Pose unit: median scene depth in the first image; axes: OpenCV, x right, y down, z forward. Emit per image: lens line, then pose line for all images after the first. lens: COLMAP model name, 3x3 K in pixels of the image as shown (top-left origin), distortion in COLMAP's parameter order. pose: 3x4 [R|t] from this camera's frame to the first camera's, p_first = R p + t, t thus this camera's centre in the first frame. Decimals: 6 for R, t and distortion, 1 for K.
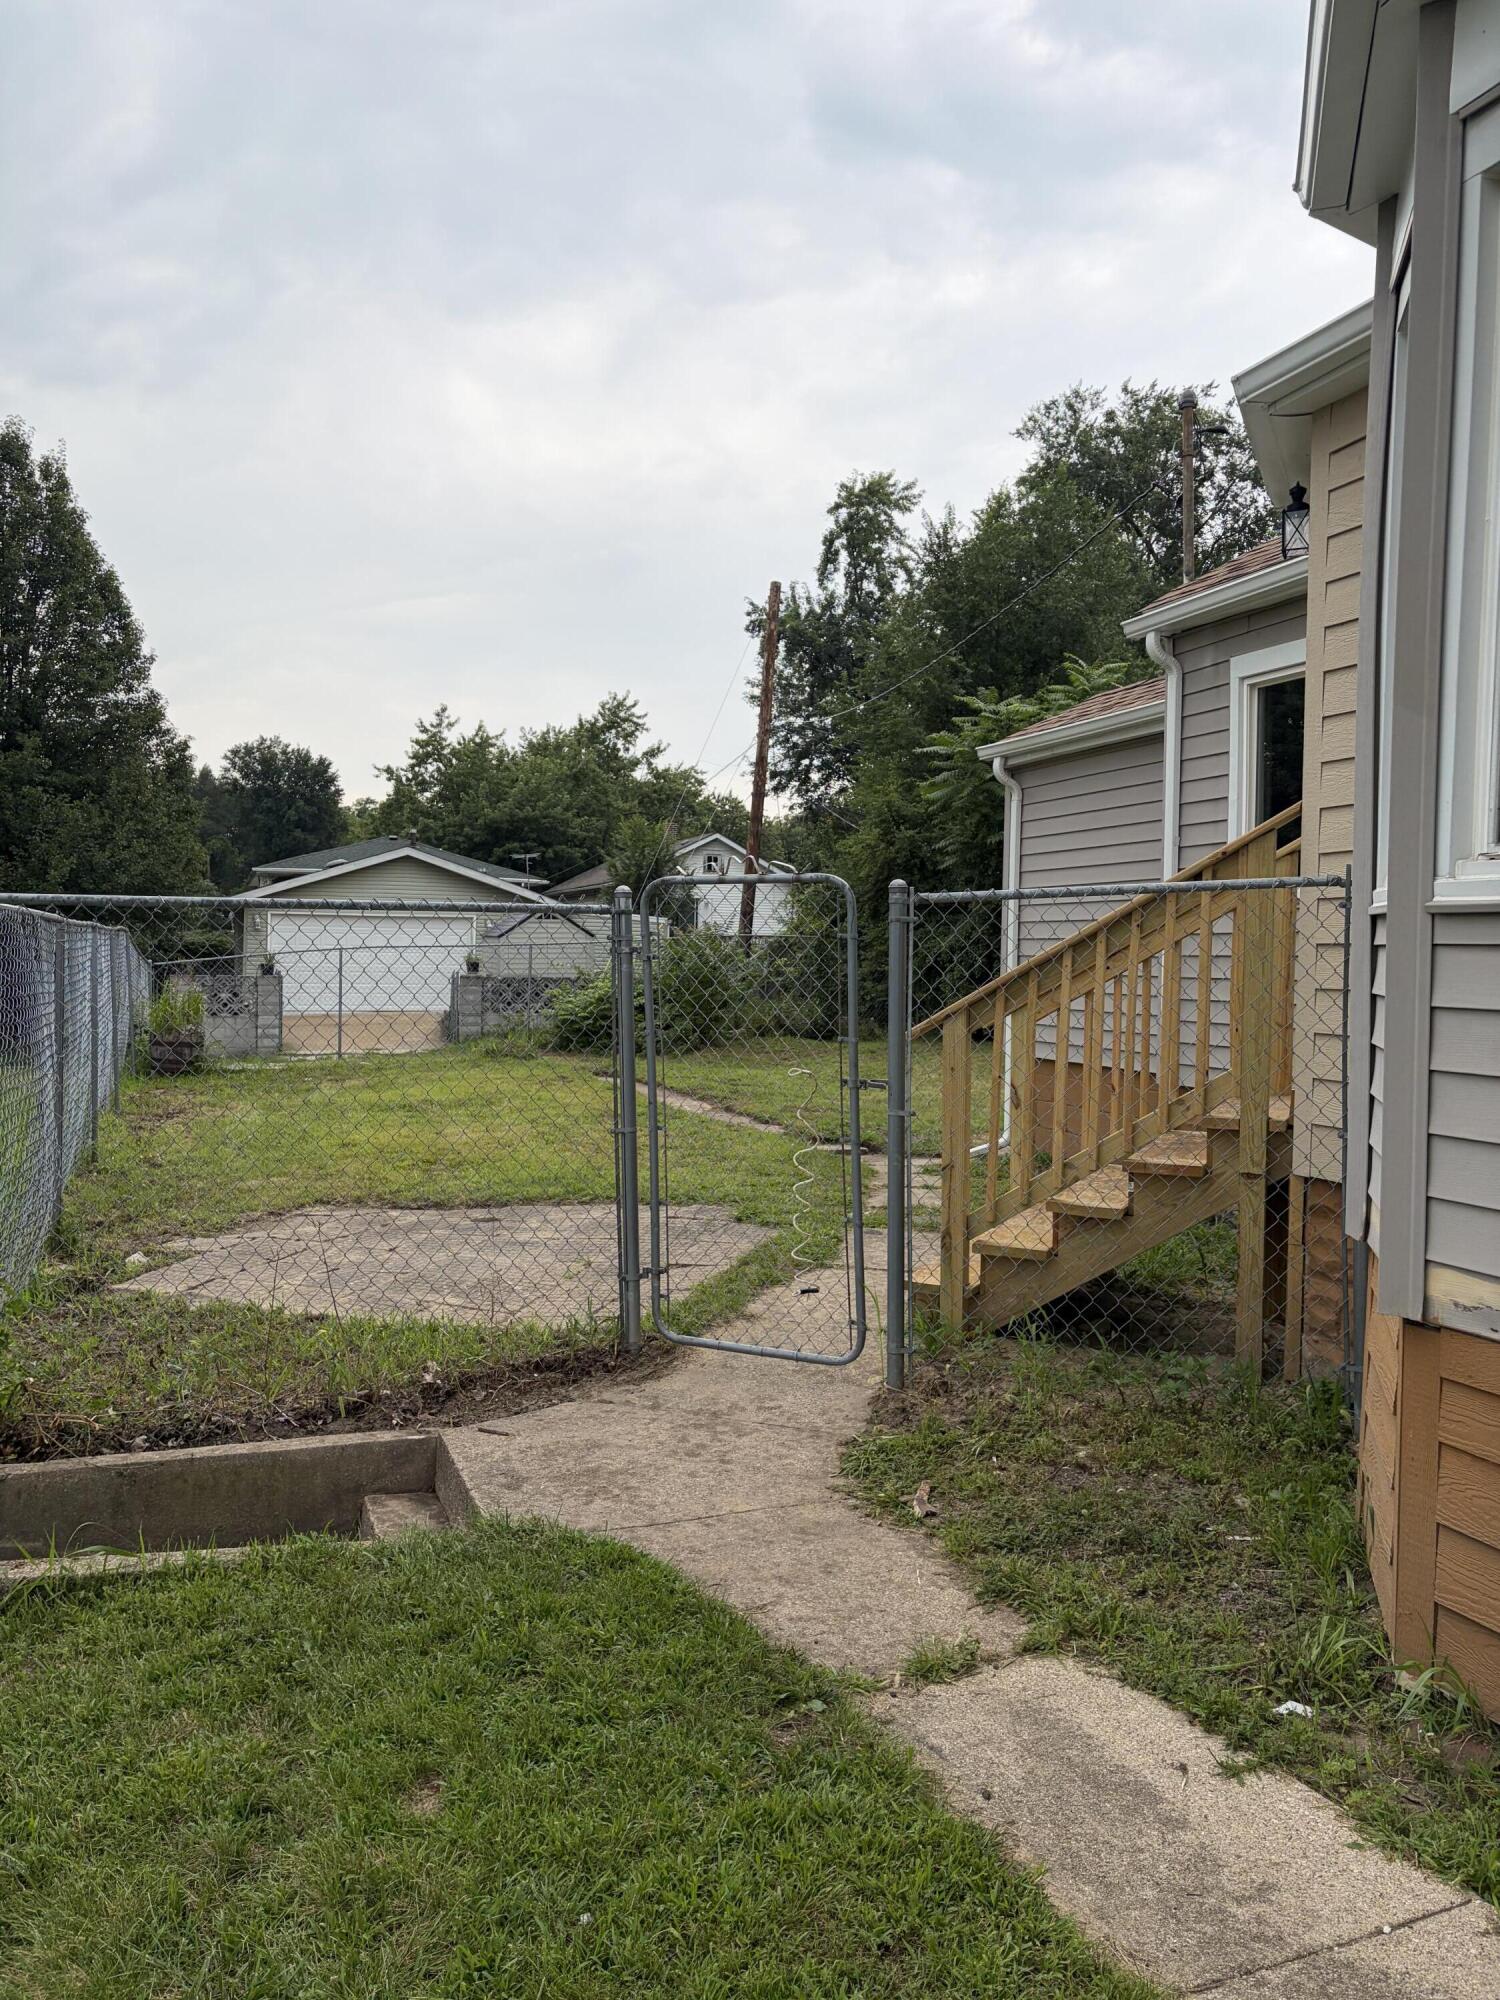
lens RADIAL K [[1480.5, 0, 745.2], [0, 1480.5, 962.8], [0, 0, 1]] dist [0.080092, -0.147714]
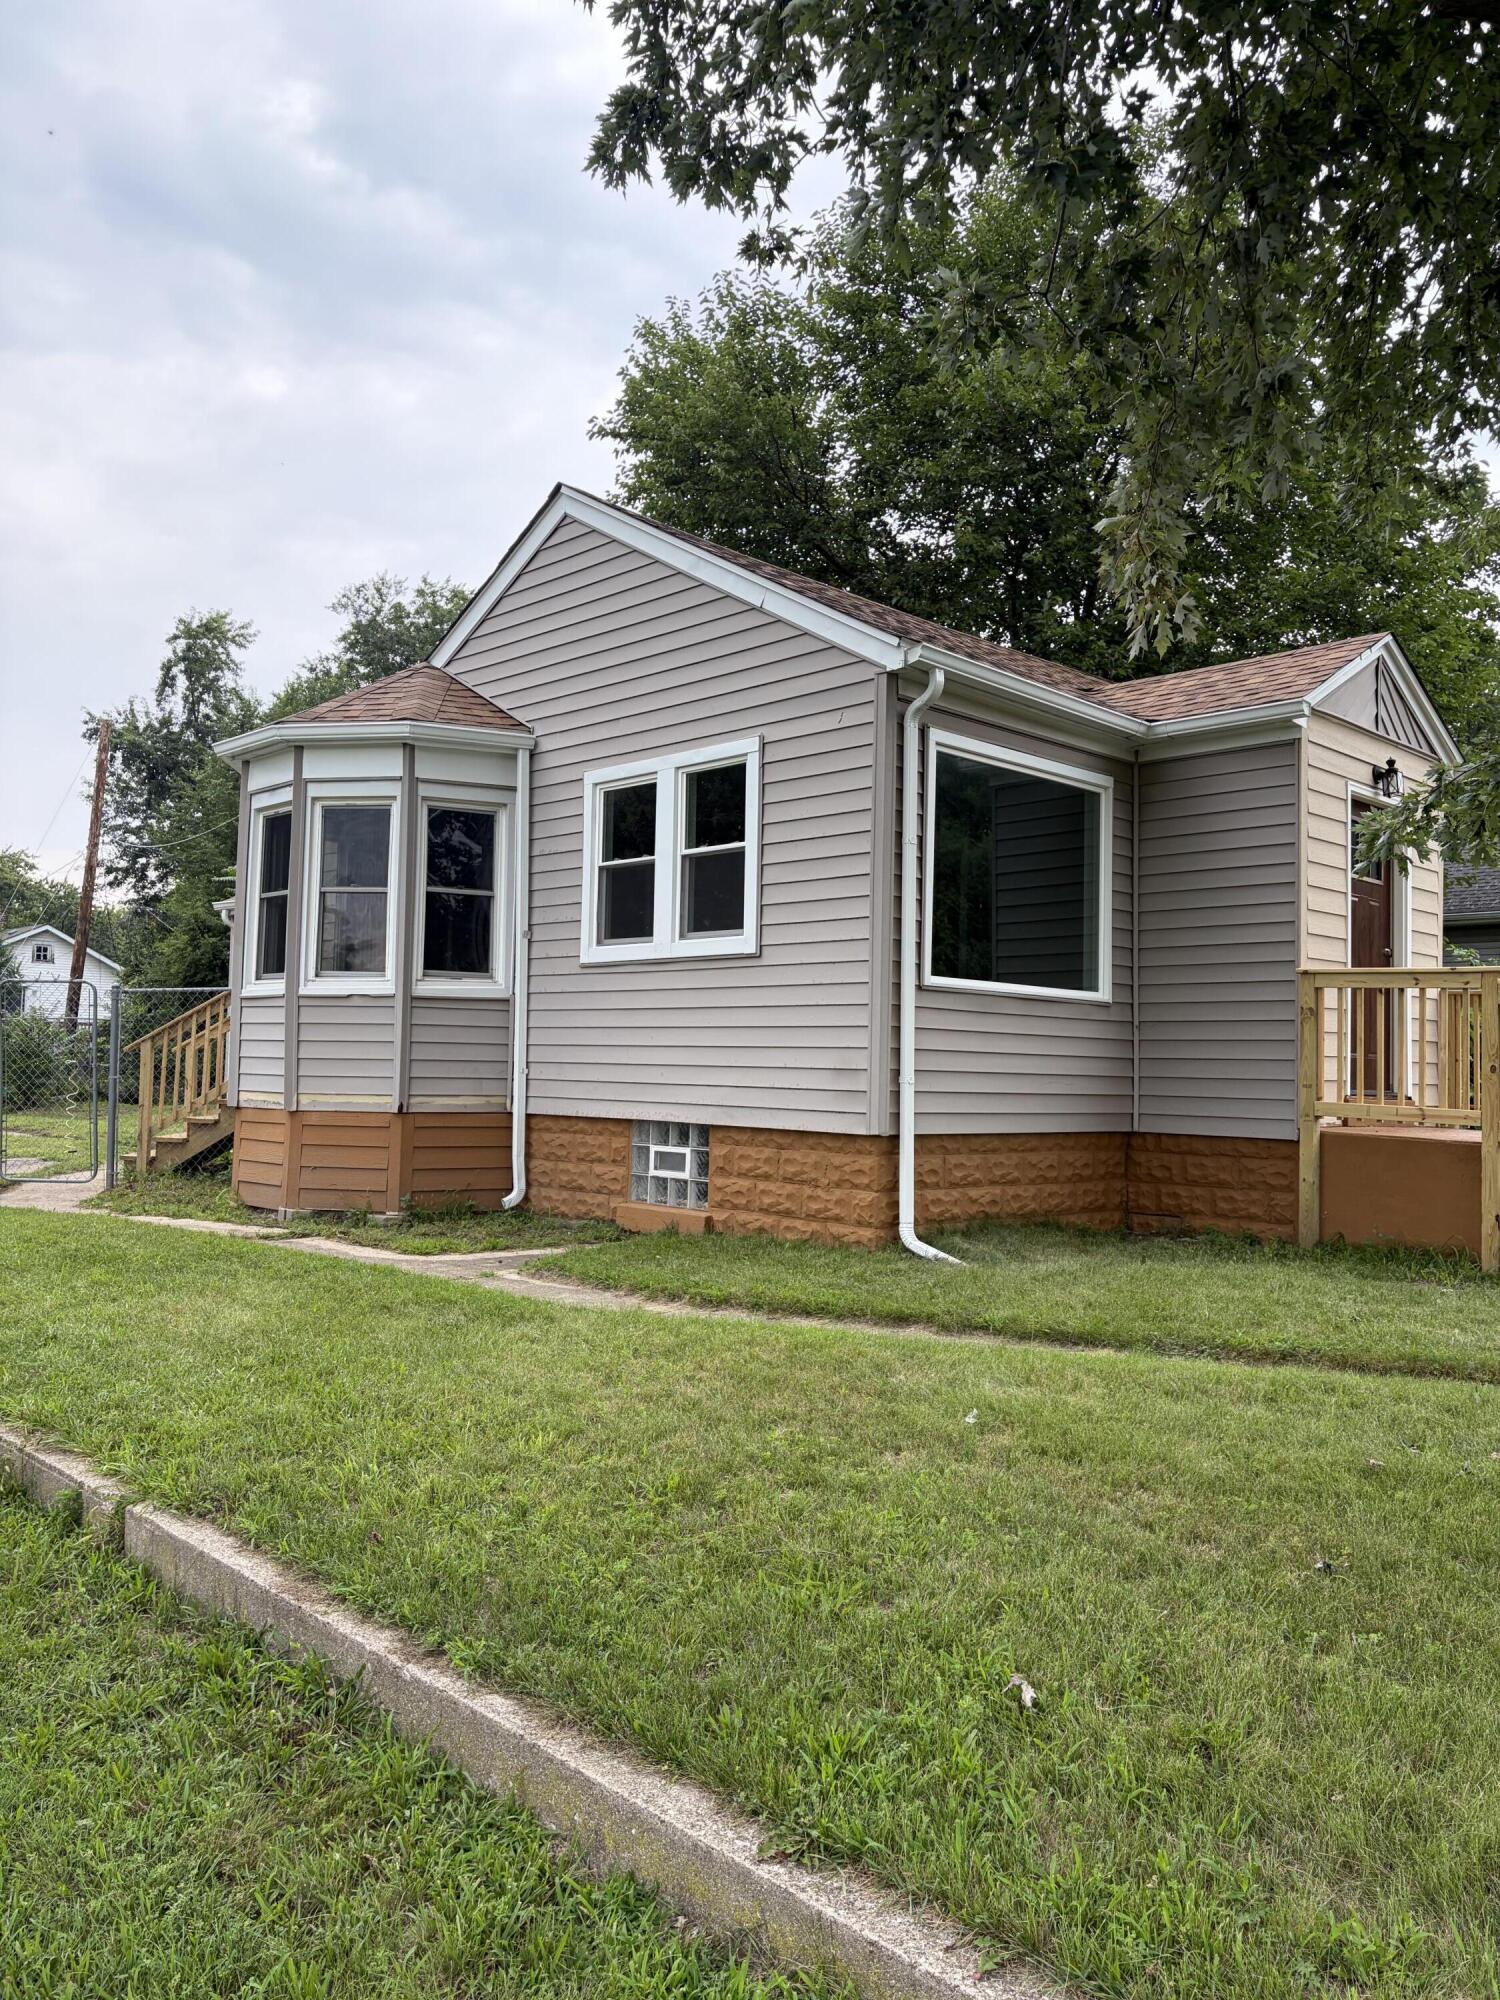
lens RADIAL K [[1480.5, 0, 745.2], [0, 1480.5, 962.8], [0, 0, 1]] dist [0.080092, -0.147714]
pose [[0.914377, 0.024185, 0.404140, 0.005314], [0.001409, 0.998018, -0.062911, 0.006748], [-0.404861, 0.058094, 0.912531, -0.171551]]
